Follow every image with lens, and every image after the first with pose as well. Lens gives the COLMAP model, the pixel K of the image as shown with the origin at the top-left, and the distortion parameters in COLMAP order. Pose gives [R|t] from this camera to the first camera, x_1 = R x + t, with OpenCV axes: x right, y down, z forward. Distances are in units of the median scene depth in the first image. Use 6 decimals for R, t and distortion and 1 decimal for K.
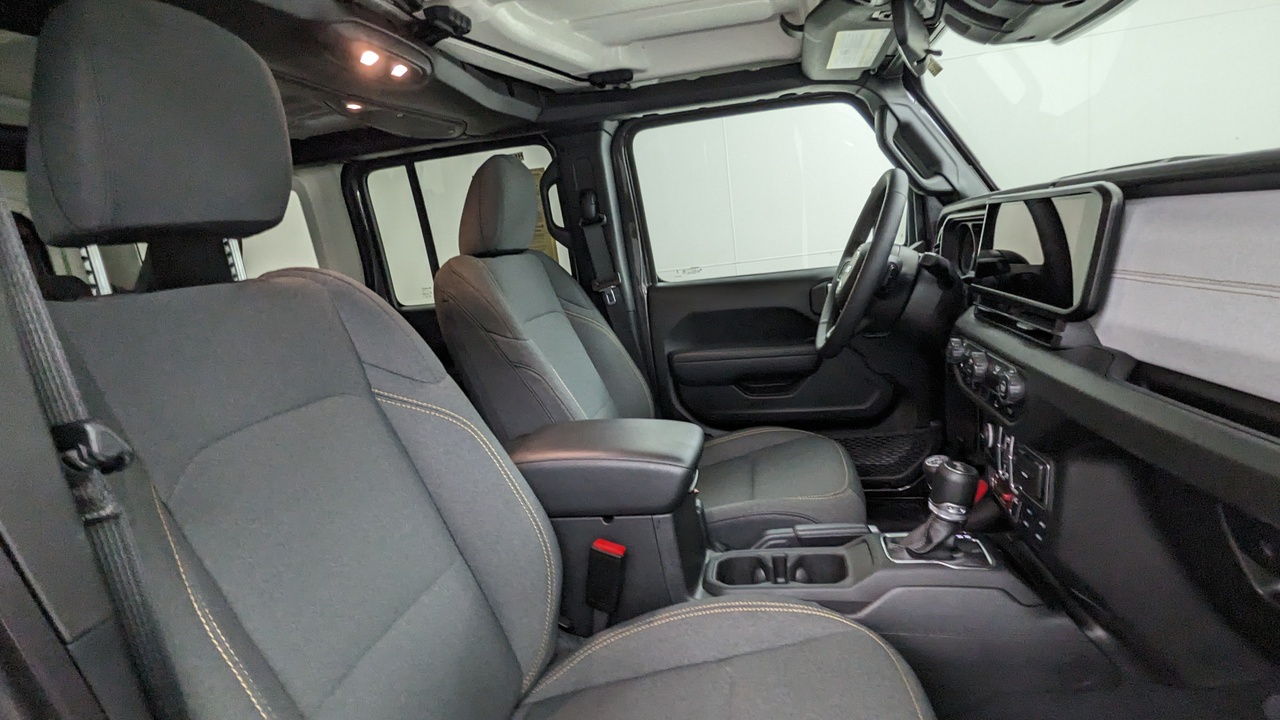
lens RADIAL K [[621.5, 0, 642.7], [0, 621.5, 362.2], [0, 0, 1]] dist [0.002185, -0.000509]
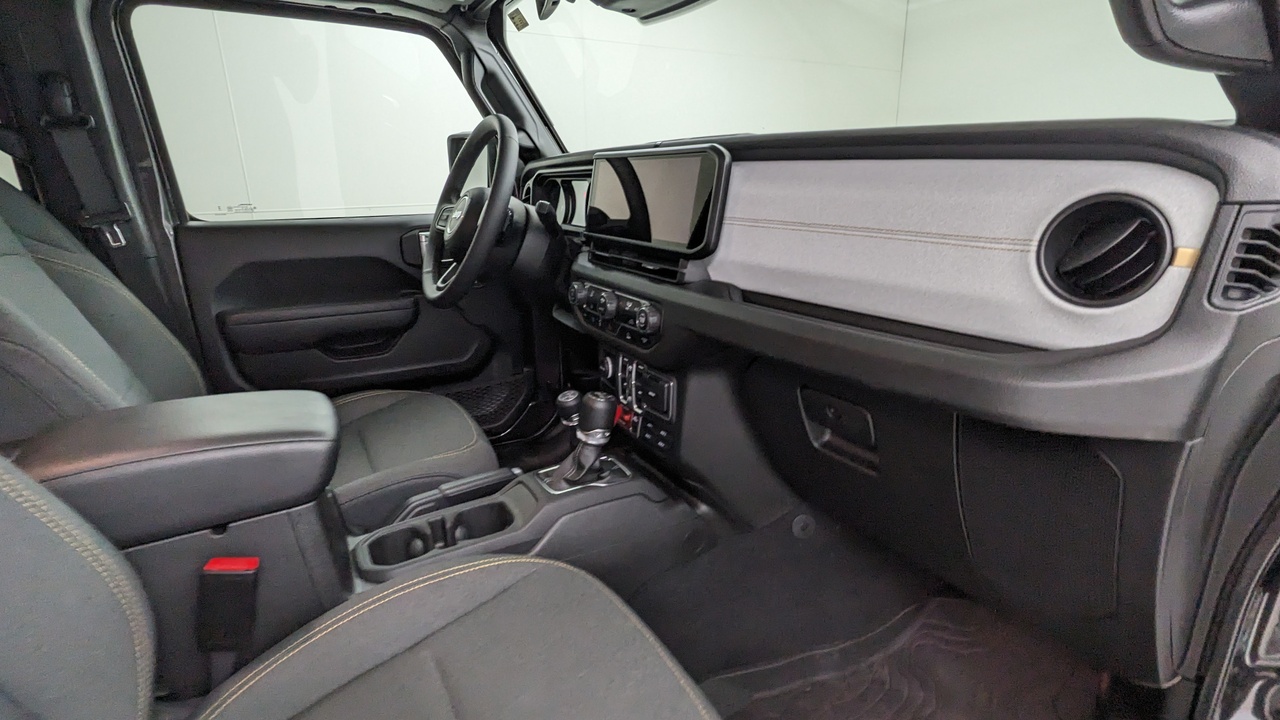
lens RADIAL K [[621.5, 0, 642.7], [0, 621.5, 362.2], [0, 0, 1]] dist [0.002185, -0.000509]
pose [[0.737679, -0.091196, 0.668964, -0.161221], [0.054593, 0.995648, 0.075531, 0.027305], [-0.672940, -0.019197, 0.739448, 0.123713]]
